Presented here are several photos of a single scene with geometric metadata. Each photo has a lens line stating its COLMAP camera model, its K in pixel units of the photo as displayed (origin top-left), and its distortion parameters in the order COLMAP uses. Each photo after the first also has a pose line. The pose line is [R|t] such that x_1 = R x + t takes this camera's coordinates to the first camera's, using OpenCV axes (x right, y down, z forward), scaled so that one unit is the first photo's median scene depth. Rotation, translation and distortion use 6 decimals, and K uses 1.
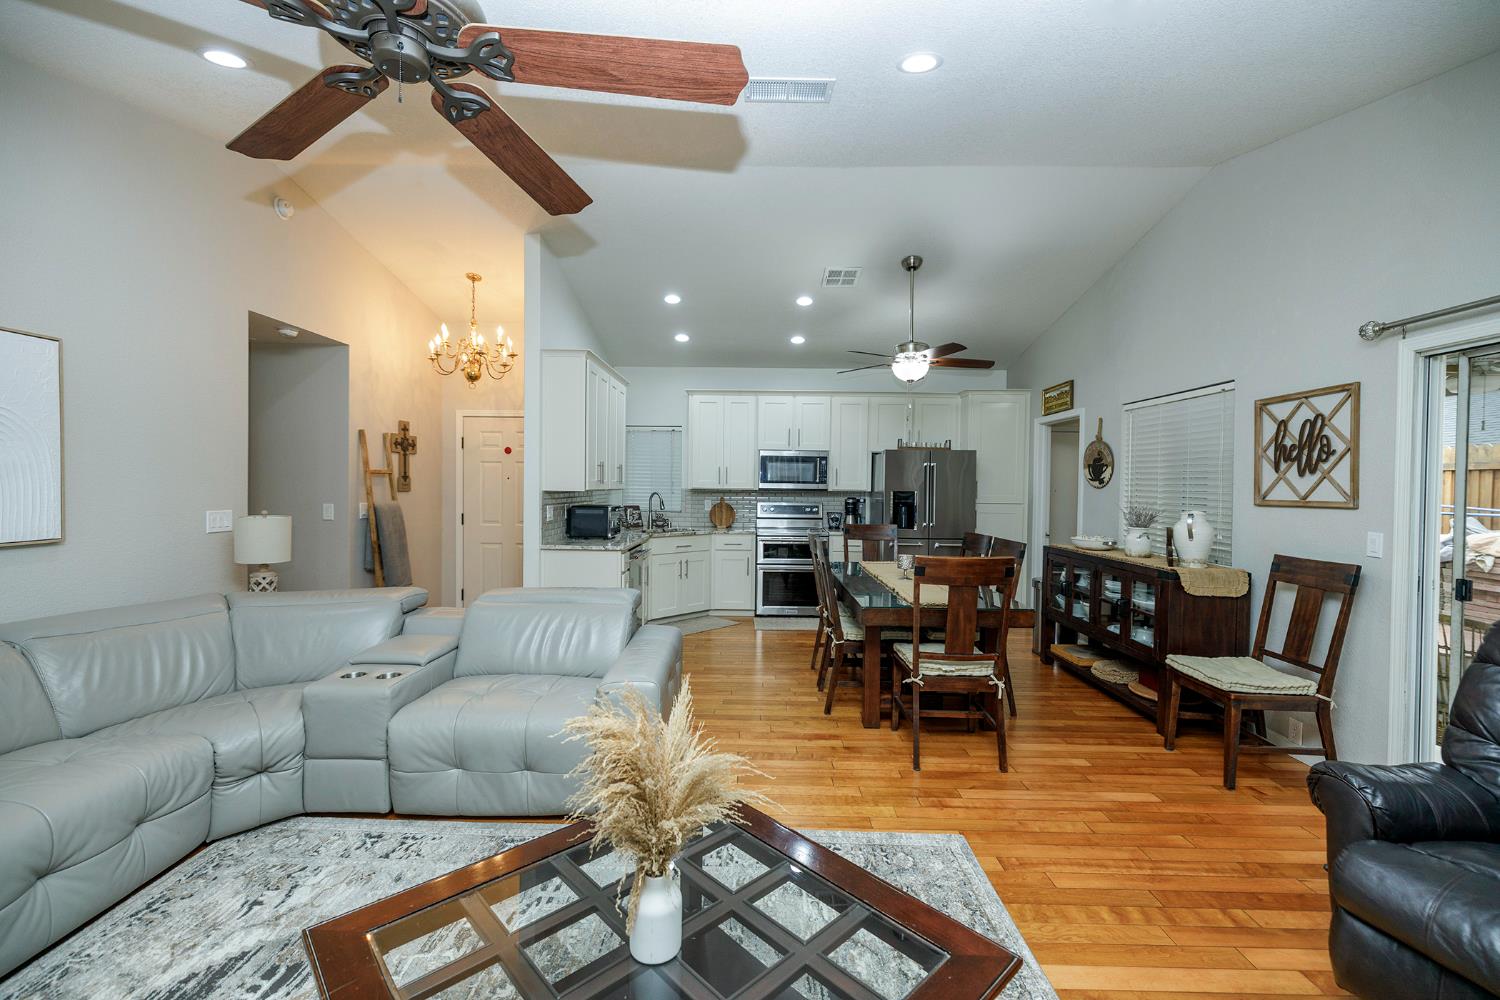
lens RADIAL K [[628.0, 0, 739.9], [0, 628.0, 494.8], [0, 0, 1]] dist [0.000069, -0.000324]
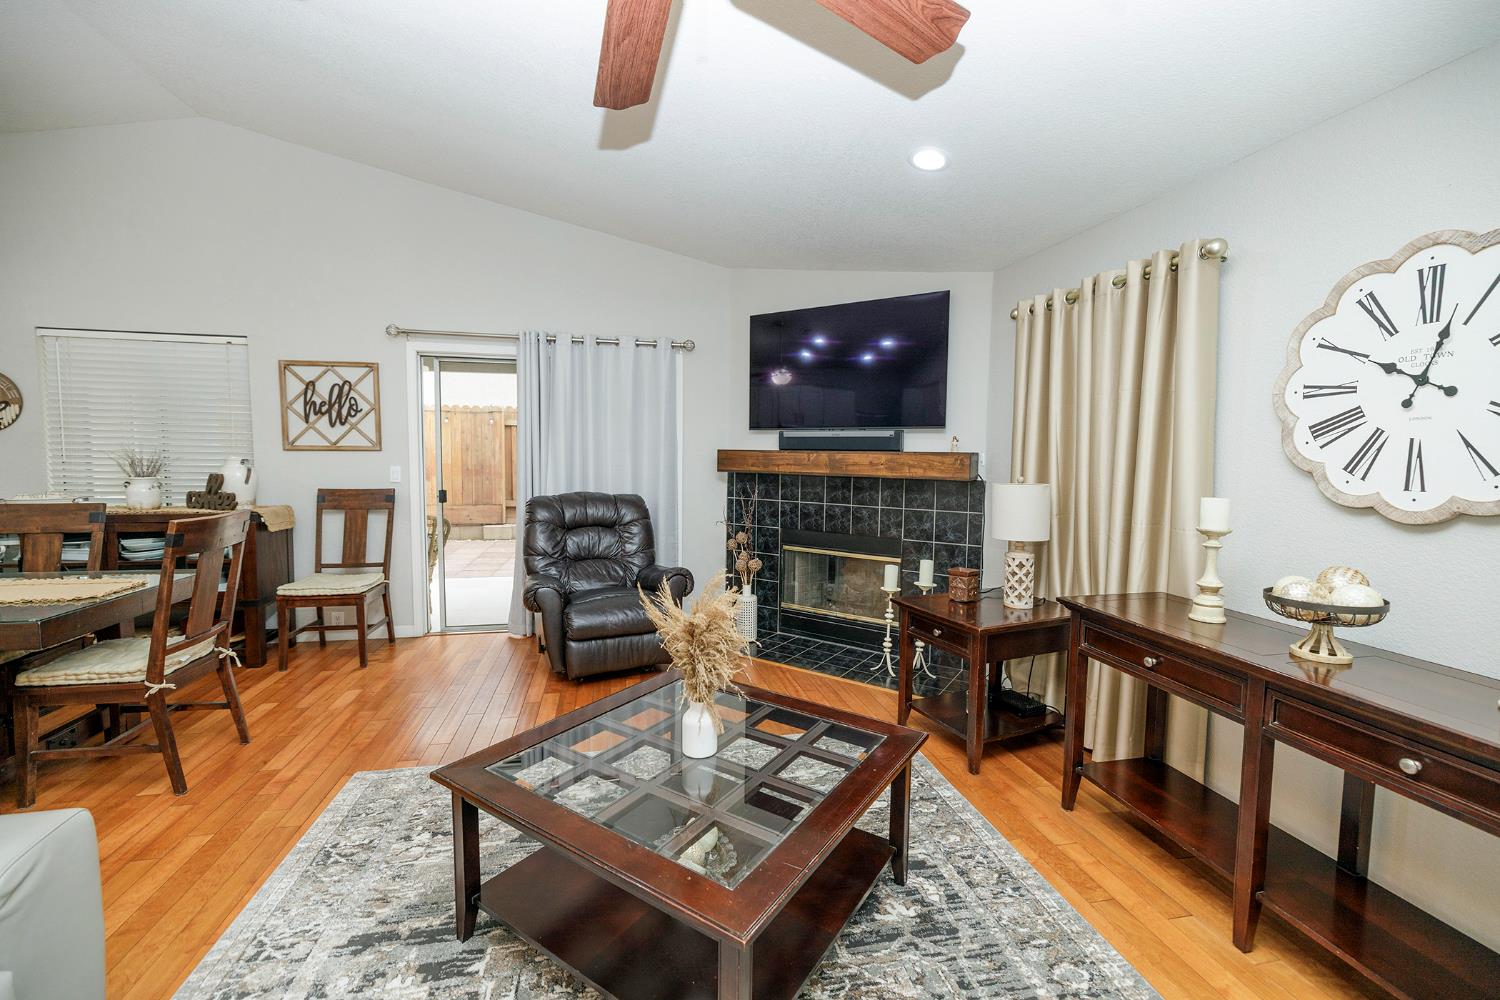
lens RADIAL K [[628.0, 0, 739.9], [0, 628.0, 494.8], [0, 0, 1]] dist [0.000069, -0.000324]
pose [[-0.225584, -0.082029, 0.970764, -0.536369], [-0.000308, 0.996455, 0.084128, 0.001124], [-0.974224, 0.018679, -0.224809, 0.439749]]
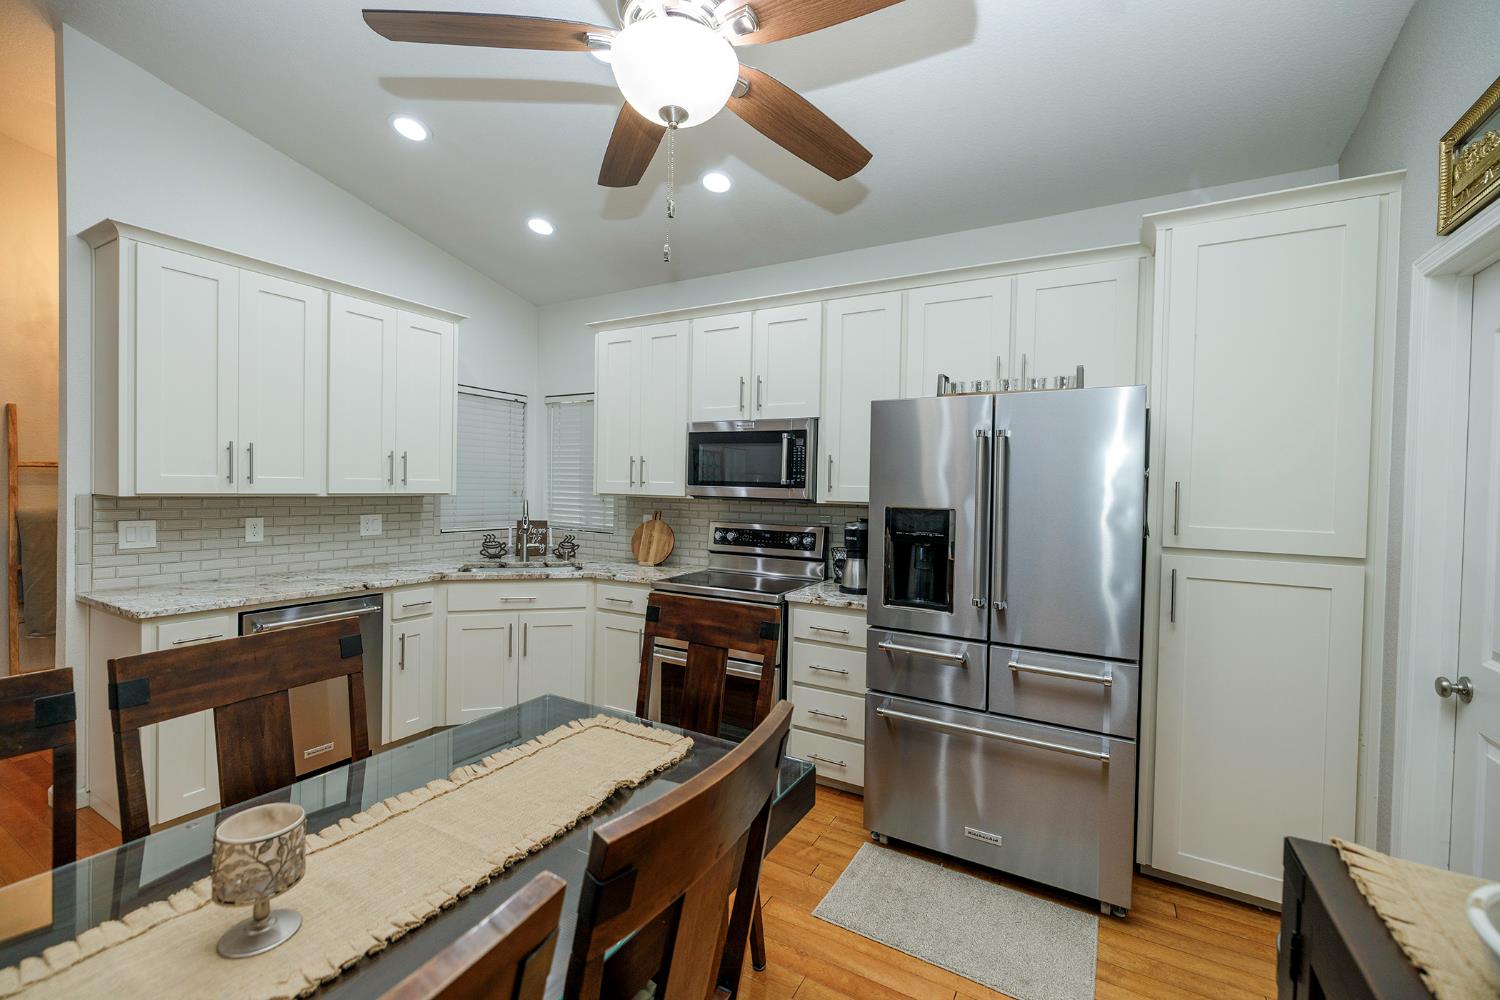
lens RADIAL K [[628.0, 0, 739.9], [0, 628.0, 494.8], [0, 0, 1]] dist [0.000069, -0.000324]
pose [[0.876213, 0.013639, -0.481731, 0.631452], [-0.015842, 0.999874, -0.000505, -0.022888], [0.481664, 0.008074, 0.876319, 1.118084]]
